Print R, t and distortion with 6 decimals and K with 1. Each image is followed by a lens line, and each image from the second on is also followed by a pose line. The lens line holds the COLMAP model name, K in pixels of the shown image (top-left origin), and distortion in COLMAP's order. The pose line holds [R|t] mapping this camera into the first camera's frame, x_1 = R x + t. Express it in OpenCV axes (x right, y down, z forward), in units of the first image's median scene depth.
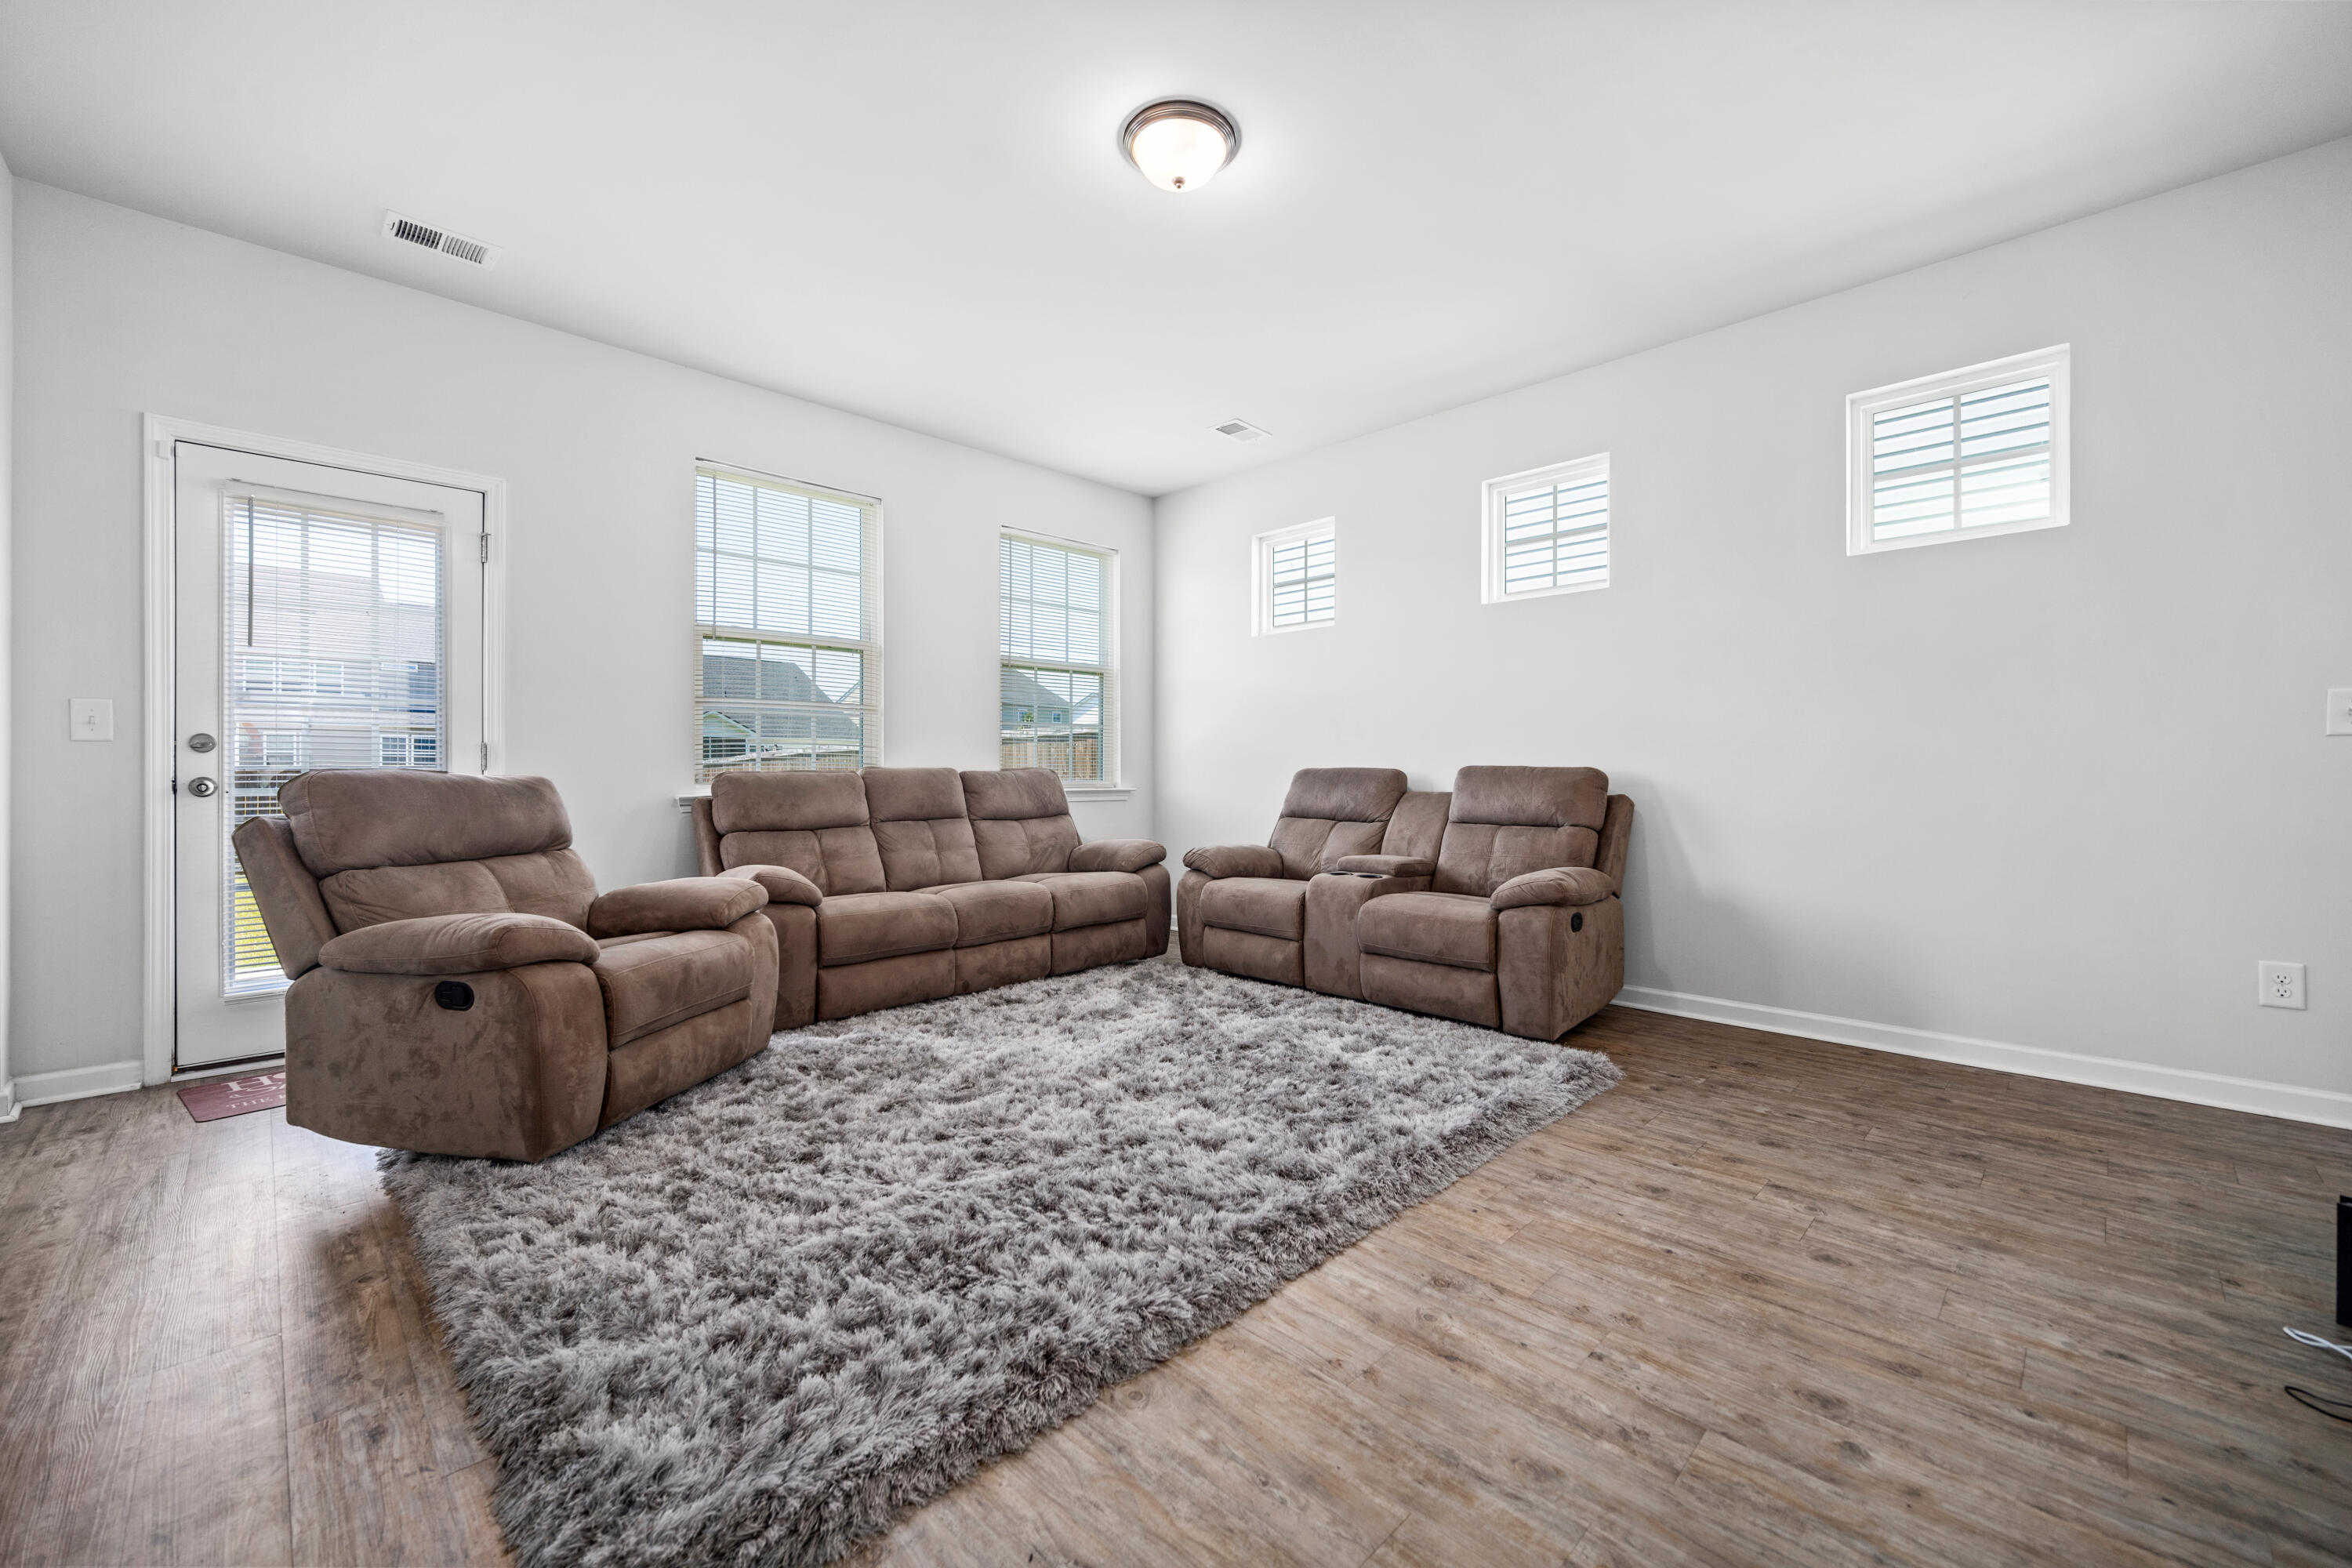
lens RADIAL K [[945.2, 0, 1175.4], [0, 945.2, 748.5], [0, 0, 1]] dist [-0.002184, 0.000135]
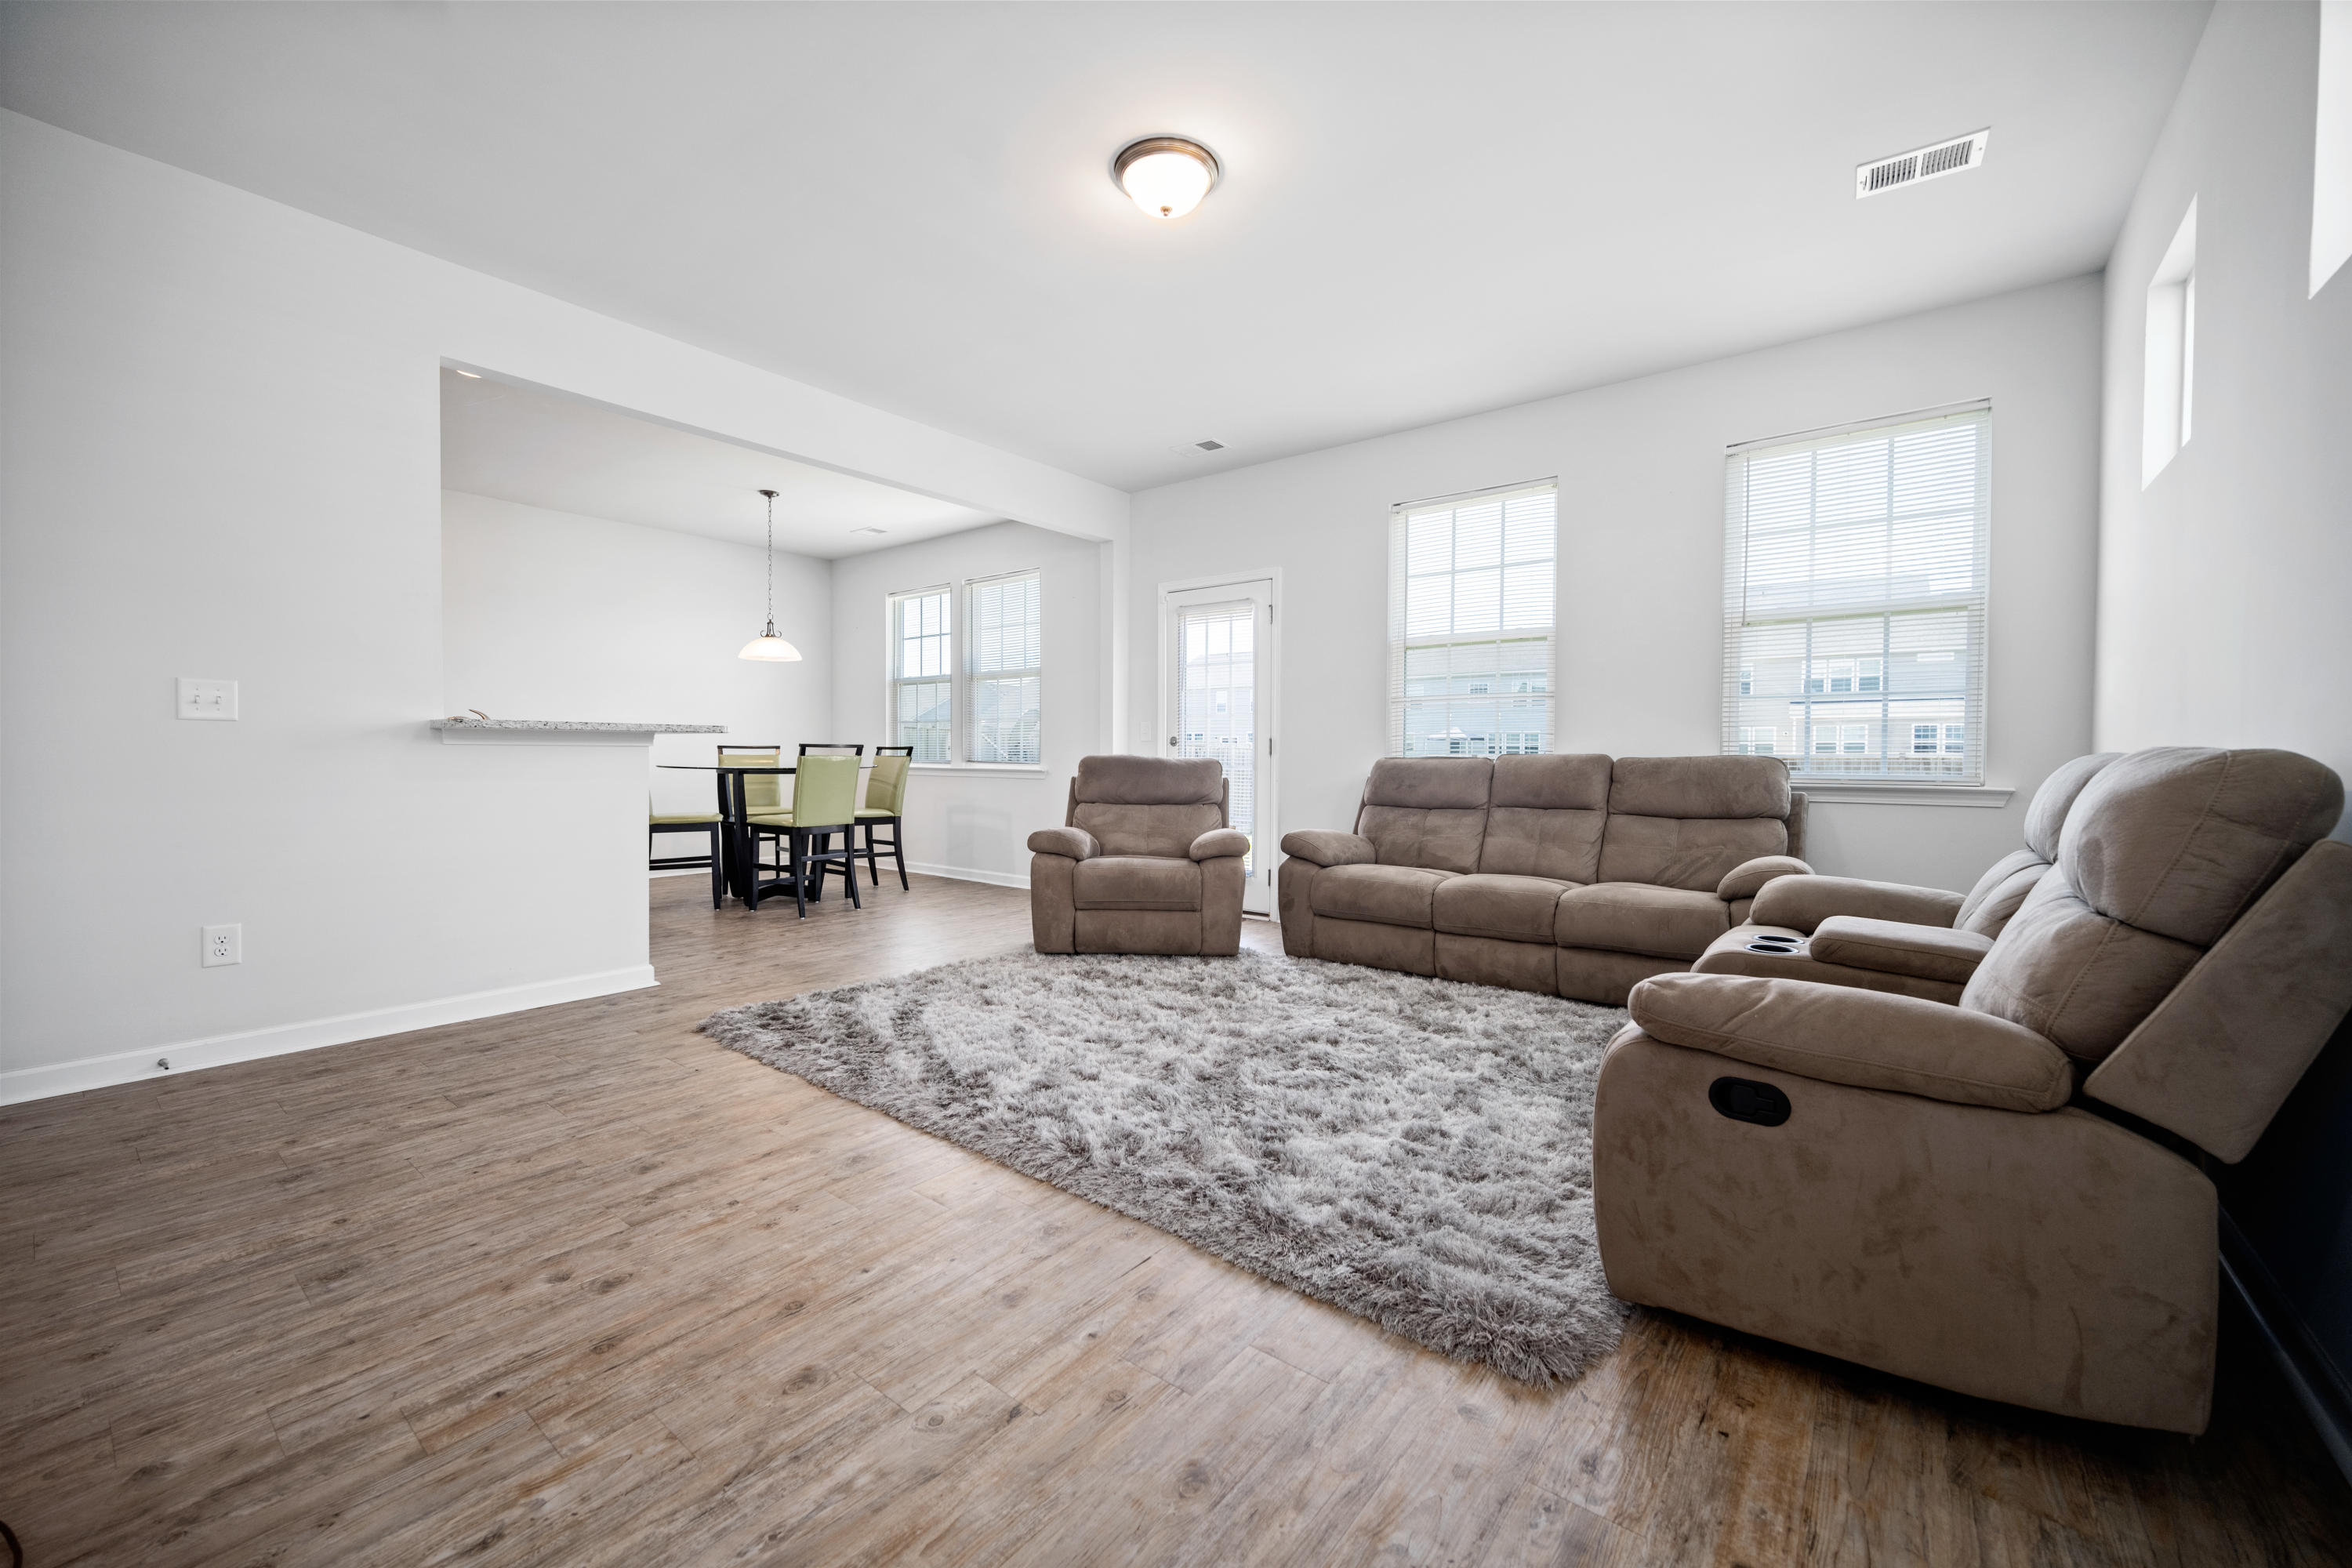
lens RADIAL K [[945.2, 0, 1175.4], [0, 945.2, 748.5], [0, 0, 1]] dist [-0.002184, 0.000135]
pose [[0.104104, -0.002986, -0.994562, 0.878427], [0.016061, 0.999870, -0.001321, 0.012908], [0.994437, -0.015836, 0.104139, 0.718693]]
